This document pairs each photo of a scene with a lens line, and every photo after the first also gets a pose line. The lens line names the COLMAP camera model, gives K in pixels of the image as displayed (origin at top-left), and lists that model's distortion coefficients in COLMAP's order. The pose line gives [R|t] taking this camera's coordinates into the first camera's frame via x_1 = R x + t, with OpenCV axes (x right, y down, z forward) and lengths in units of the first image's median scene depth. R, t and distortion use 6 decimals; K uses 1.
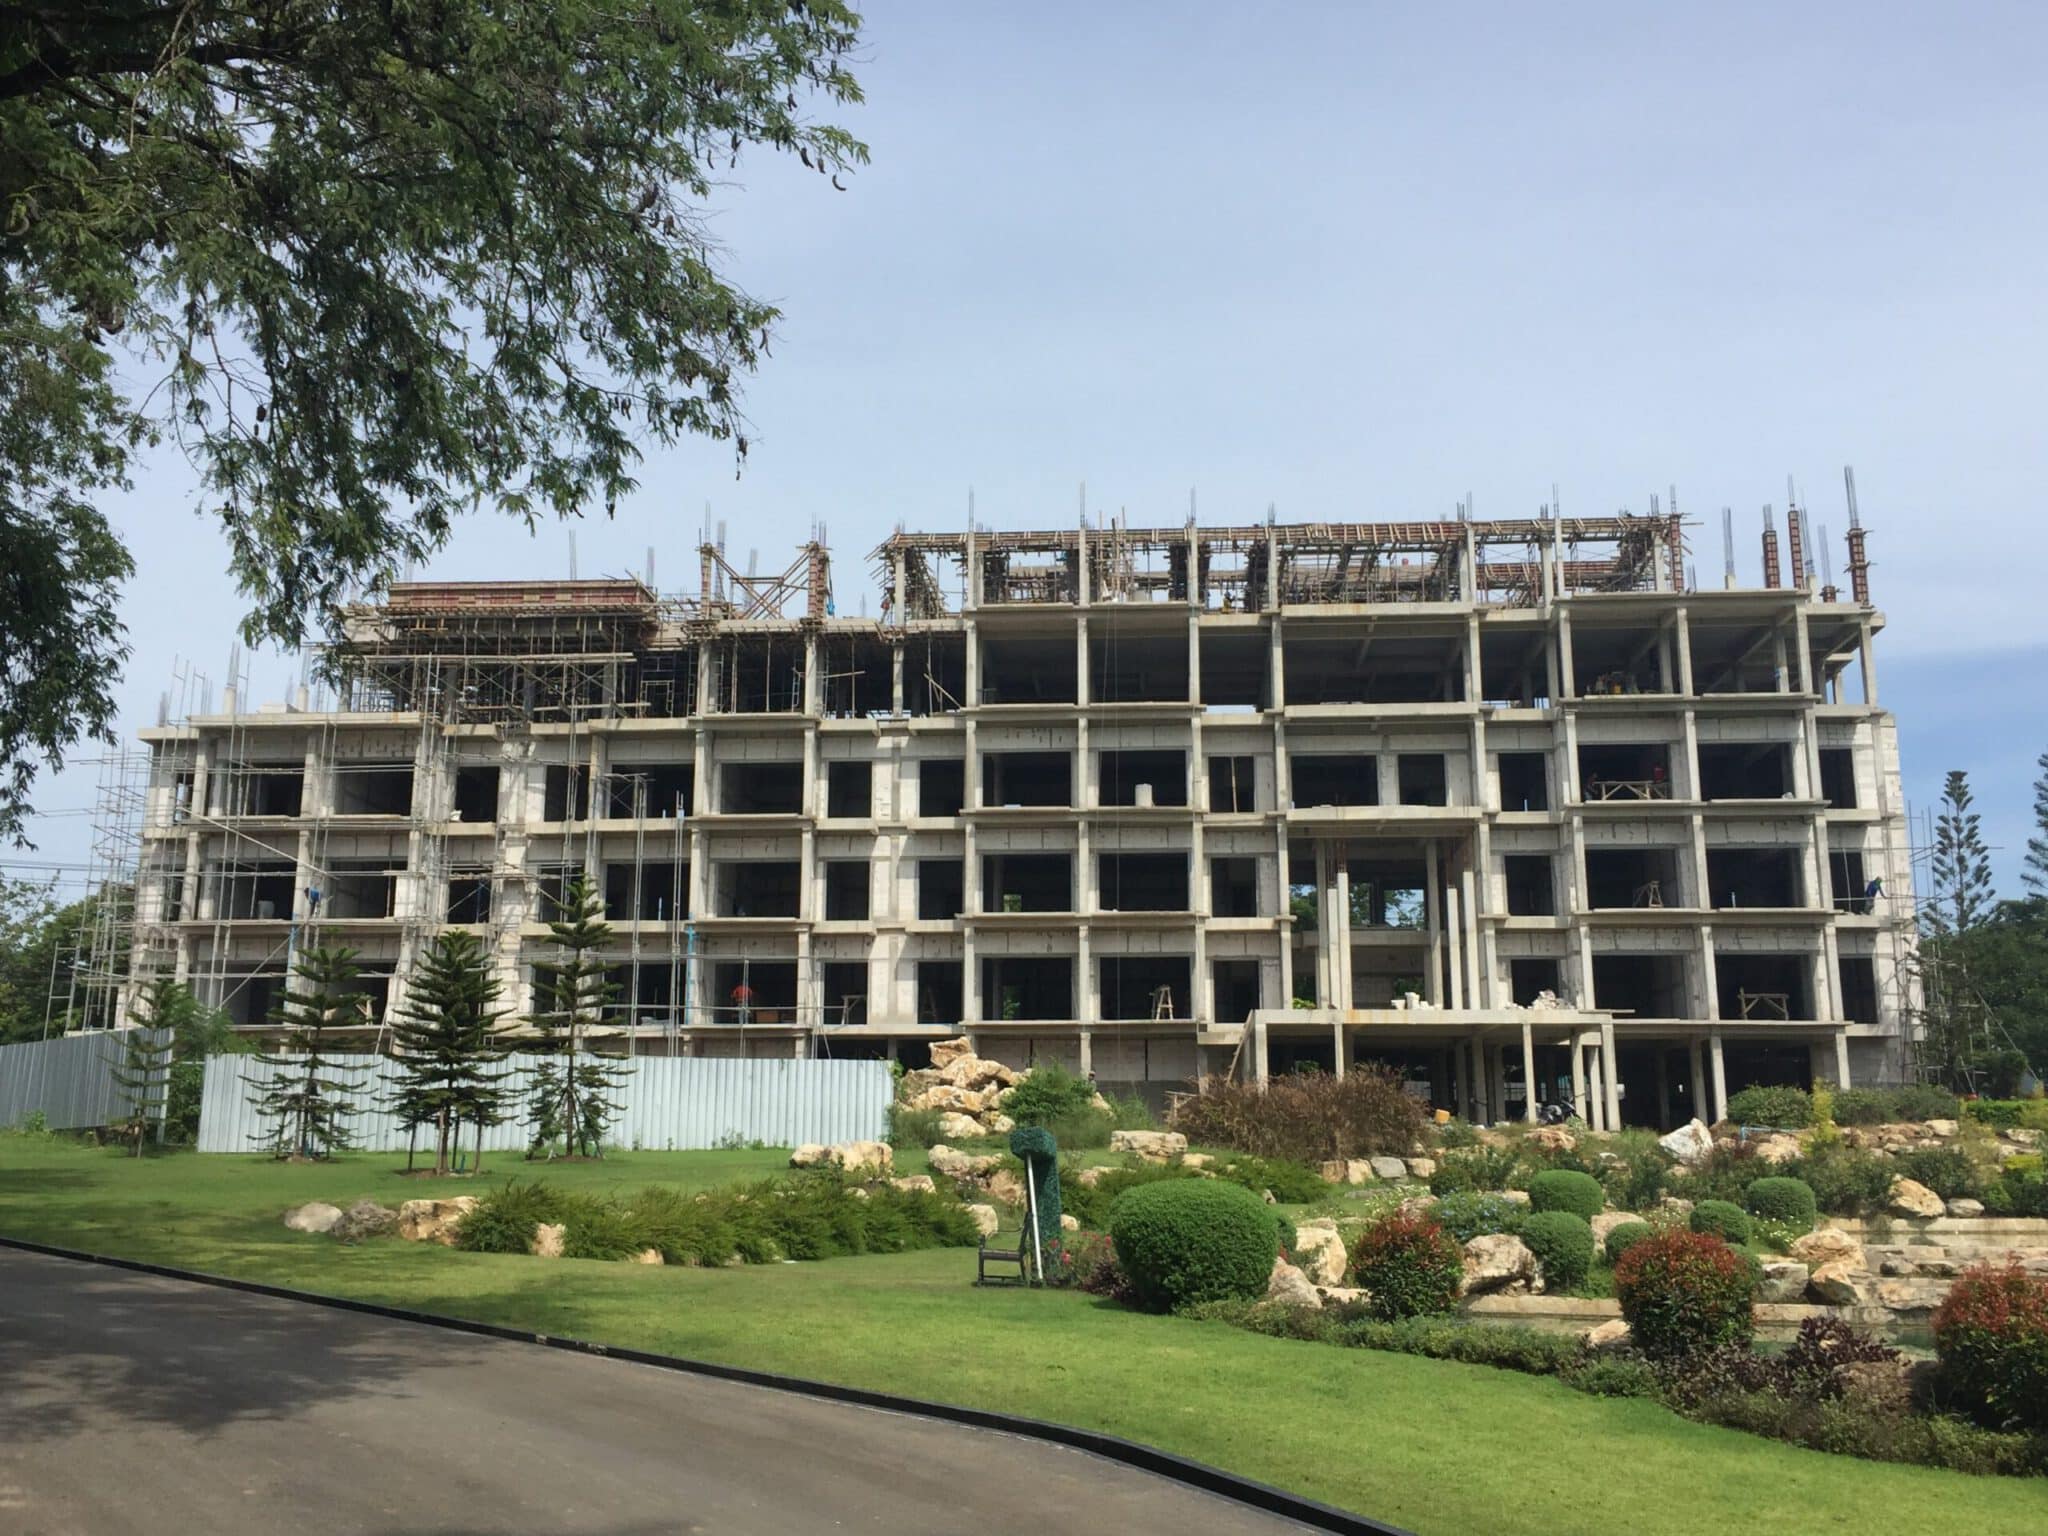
lens RADIAL K [[1954.2, 0, 1024.0], [0, 1954.2, 768.0], [0, 0, 1]] dist [0.090454, -0.112991]
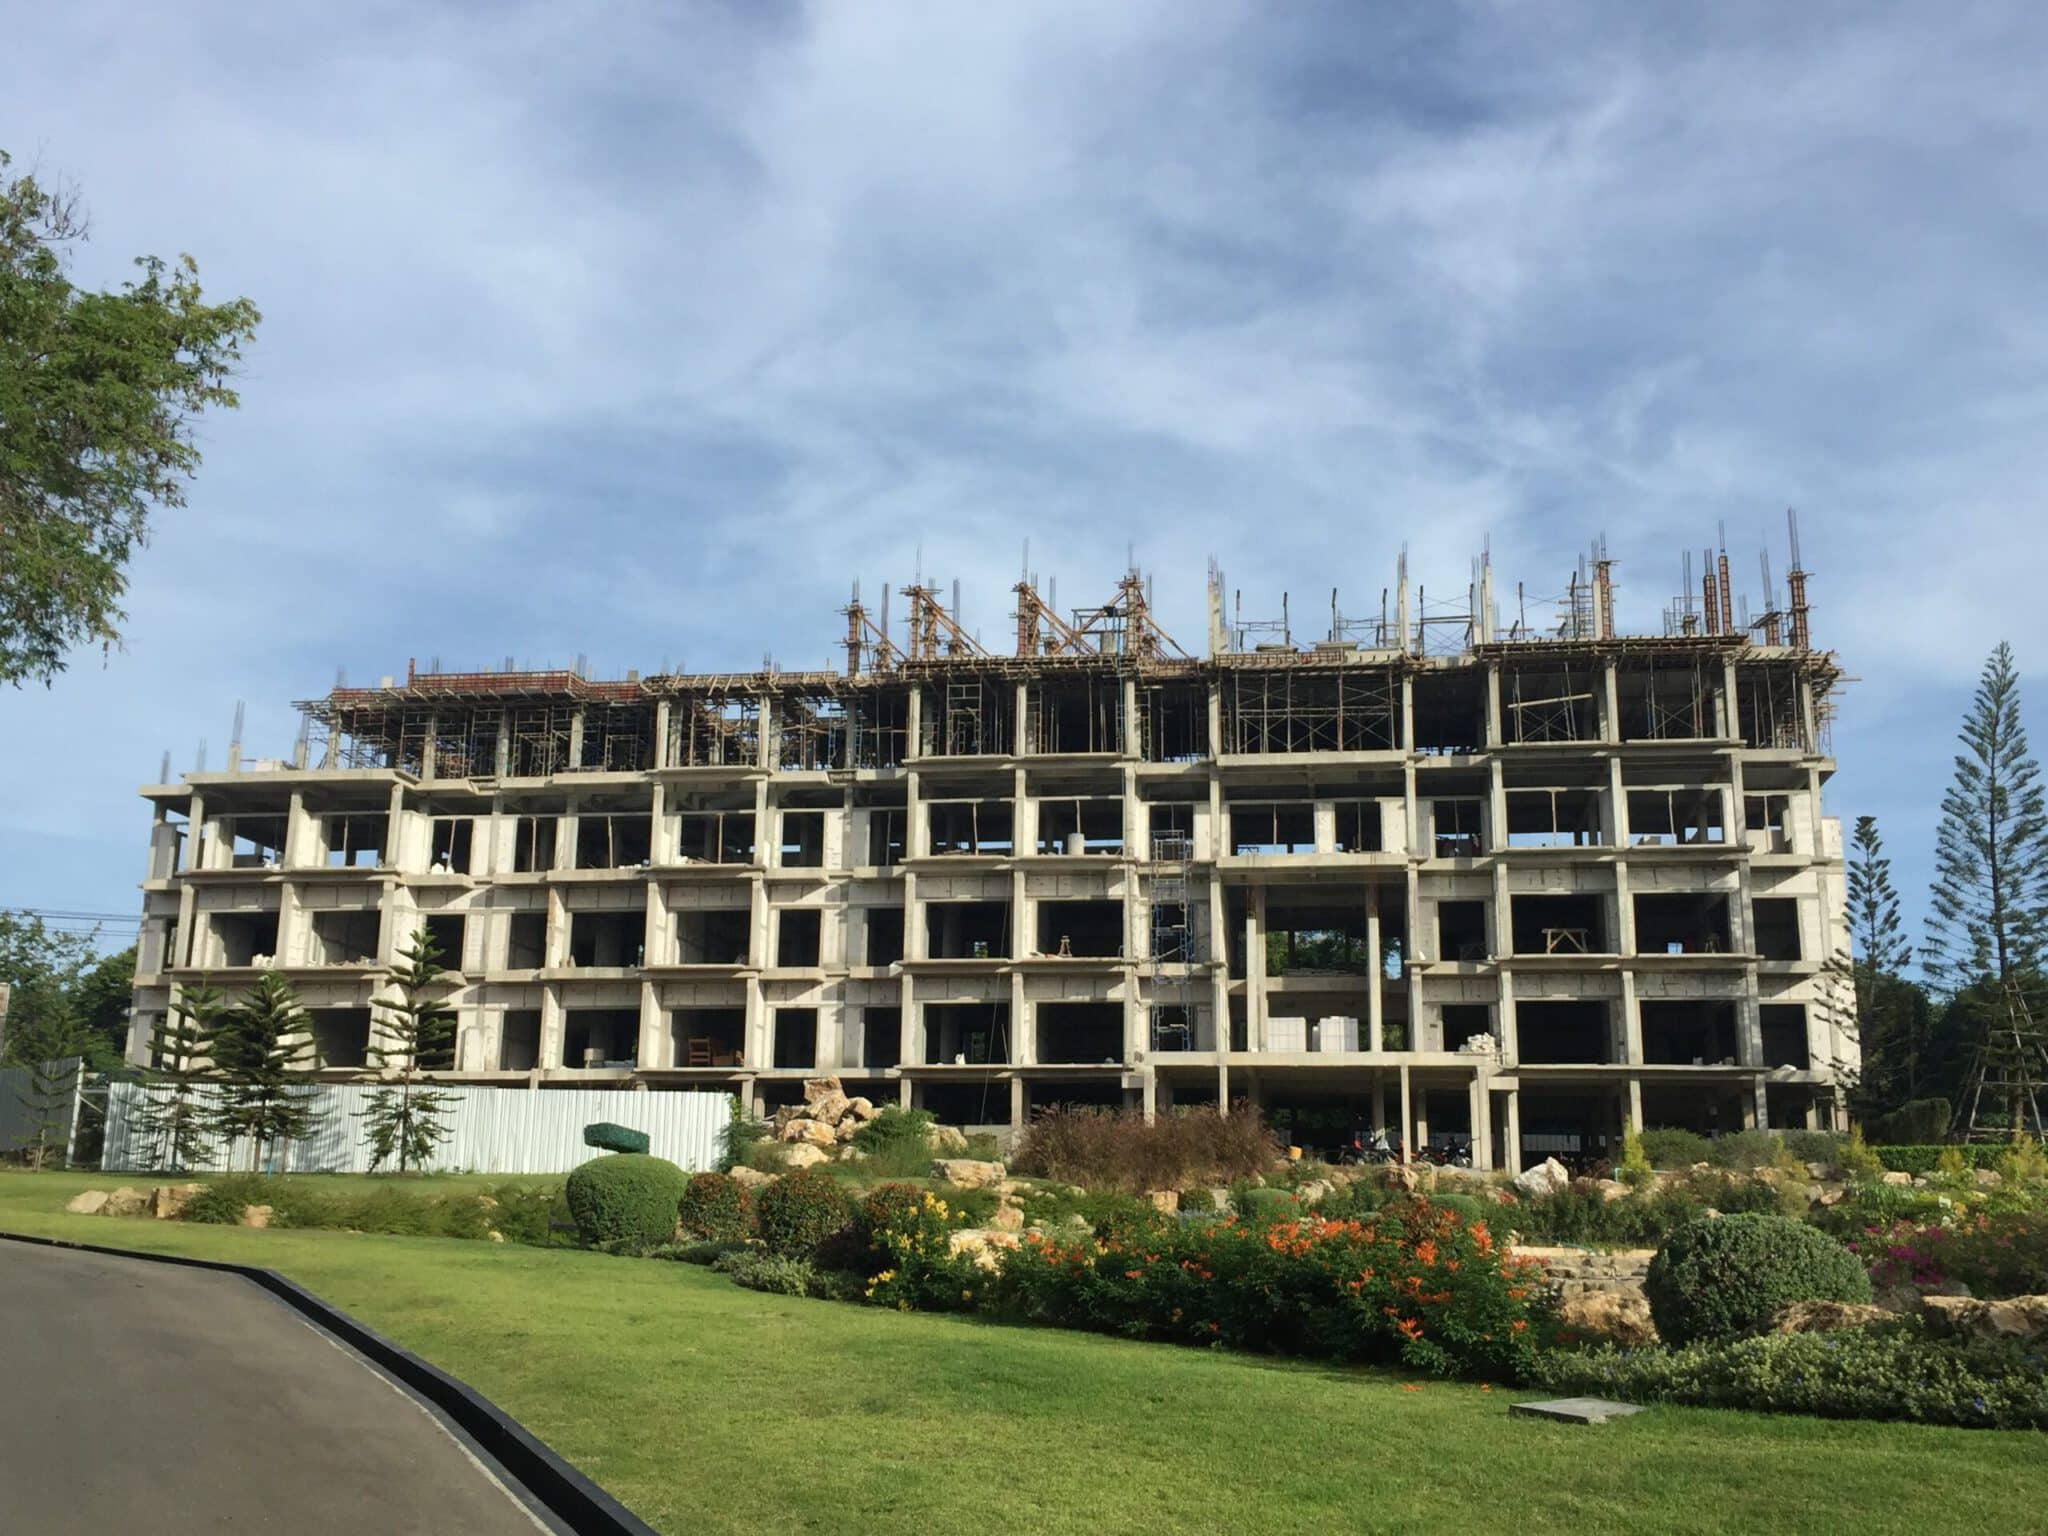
lens RADIAL K [[2122.0, 0, 1021.3], [0, 2122.0, 732.5], [0, 0, 1]] dist [0.069386, -0.032911]
pose [[0.996619, -0.009769, -0.081583, 0.132837], [0.006885, 0.999344, -0.035558, -0.005352], [0.081876, 0.034876, 0.996032, -0.119028]]
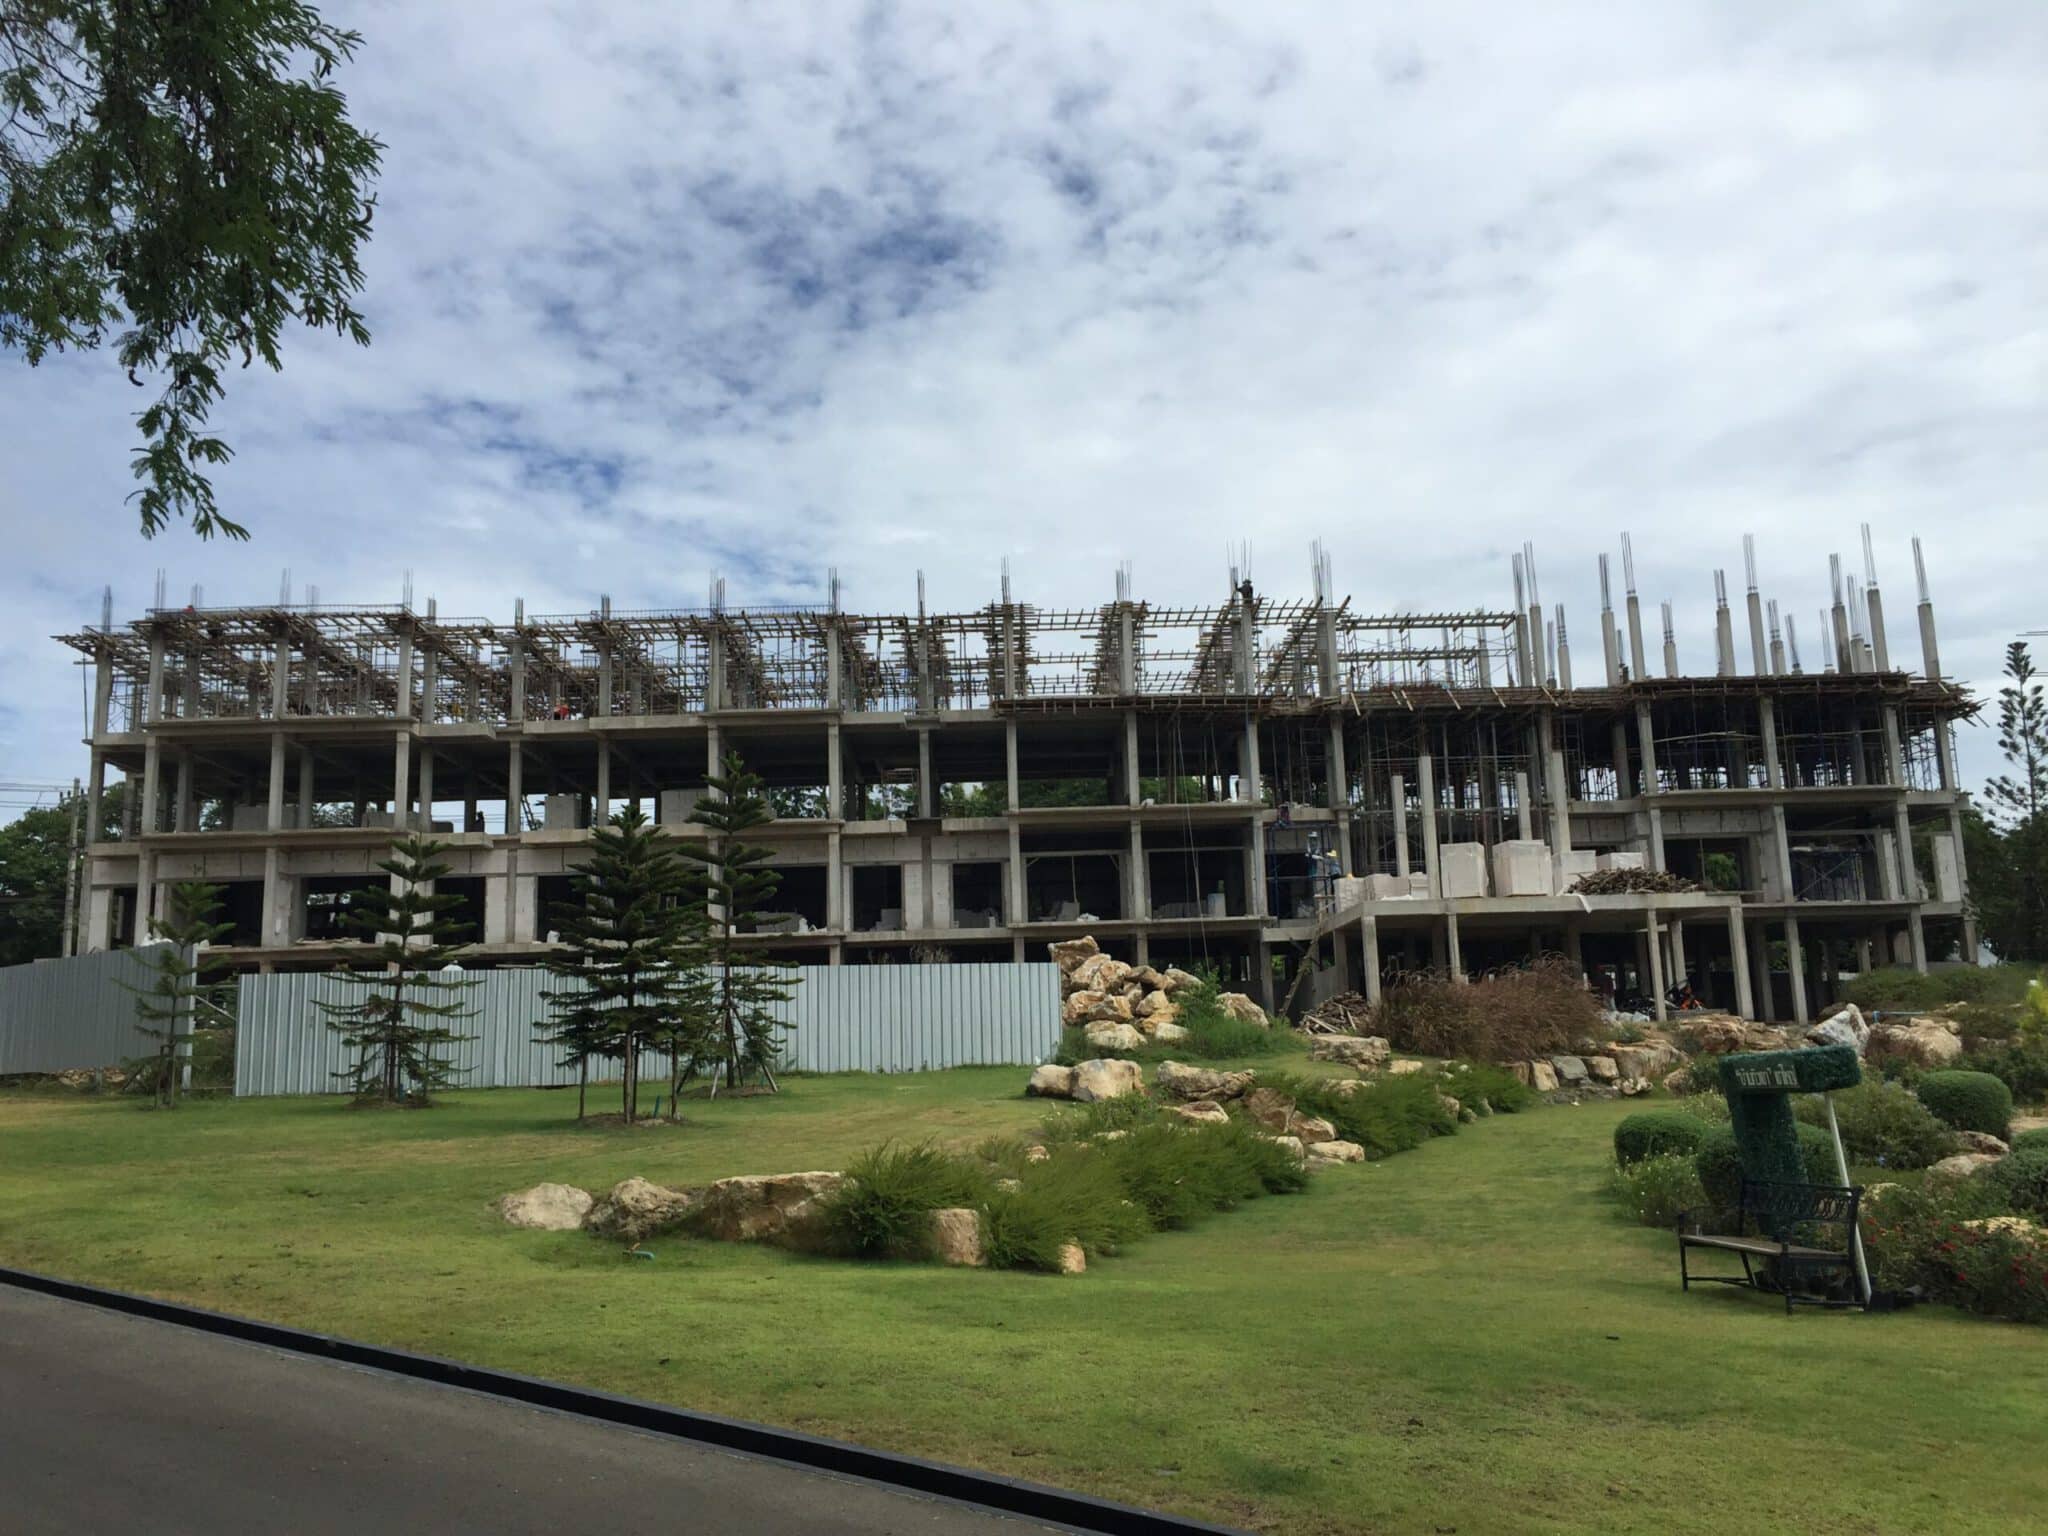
lens RADIAL K [[1779.6, 0, 1024.0], [0, 1779.6, 768.0], [0, 0, 1]] dist [0.091349, -0.130123]
pose [[0.996471, -0.017432, 0.082112, -0.099906], [0.014416, 0.999205, 0.037179, 0.024502], [-0.082695, -0.035864, 0.995929, 0.158853]]
